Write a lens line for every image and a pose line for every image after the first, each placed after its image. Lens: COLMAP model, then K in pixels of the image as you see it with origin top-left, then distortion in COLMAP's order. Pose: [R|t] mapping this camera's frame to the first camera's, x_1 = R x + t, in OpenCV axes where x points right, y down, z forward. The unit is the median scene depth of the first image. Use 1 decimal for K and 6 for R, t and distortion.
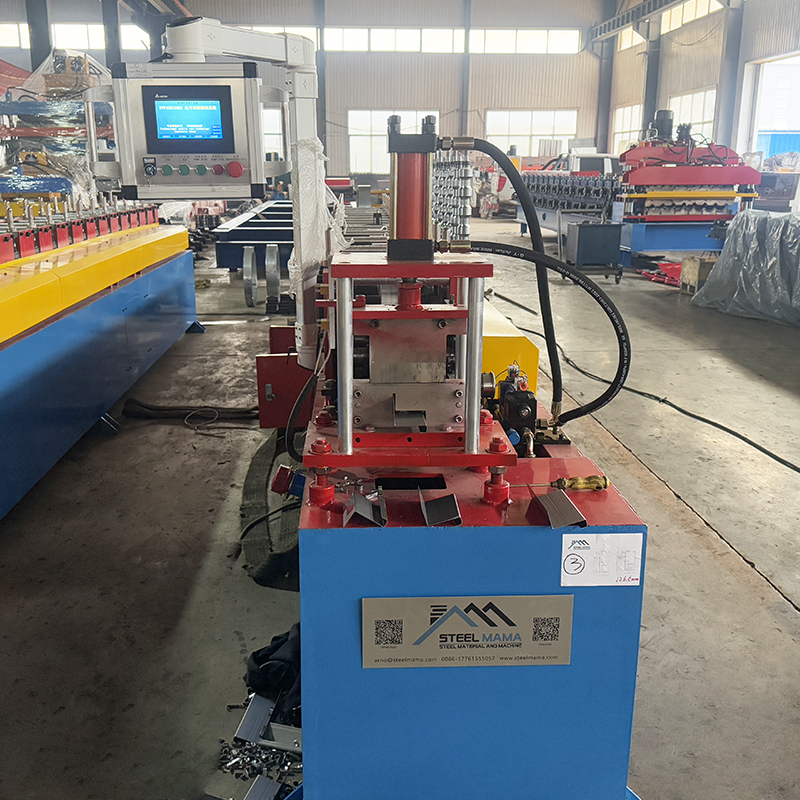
lens RADIAL K [[897.5, 0, 398.1], [0, 897.5, 403.7], [0, 0, 1]] dist [0.063117, 0.000000]
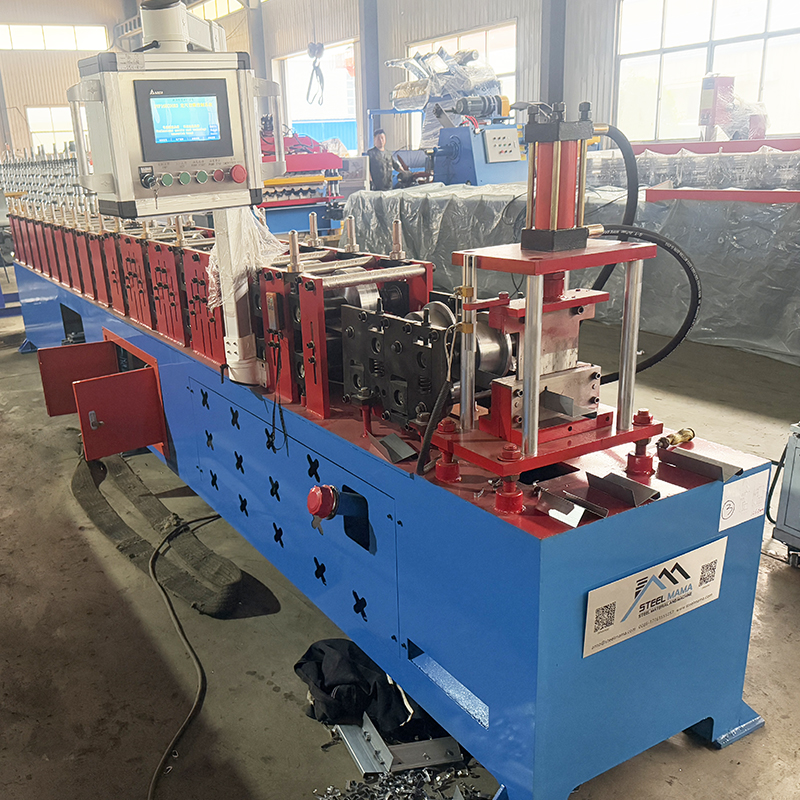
lens RADIAL K [[832.8, 0, 353.0], [0, 832.8, 422.1], [0, 0, 1]] dist [0.045862, 0.000000]
pose [[0.888385, -0.186588, 0.419471, -0.456427], [0.166762, 0.982428, 0.083821, -0.066193], [-0.427740, -0.004514, 0.903890, 0.194410]]
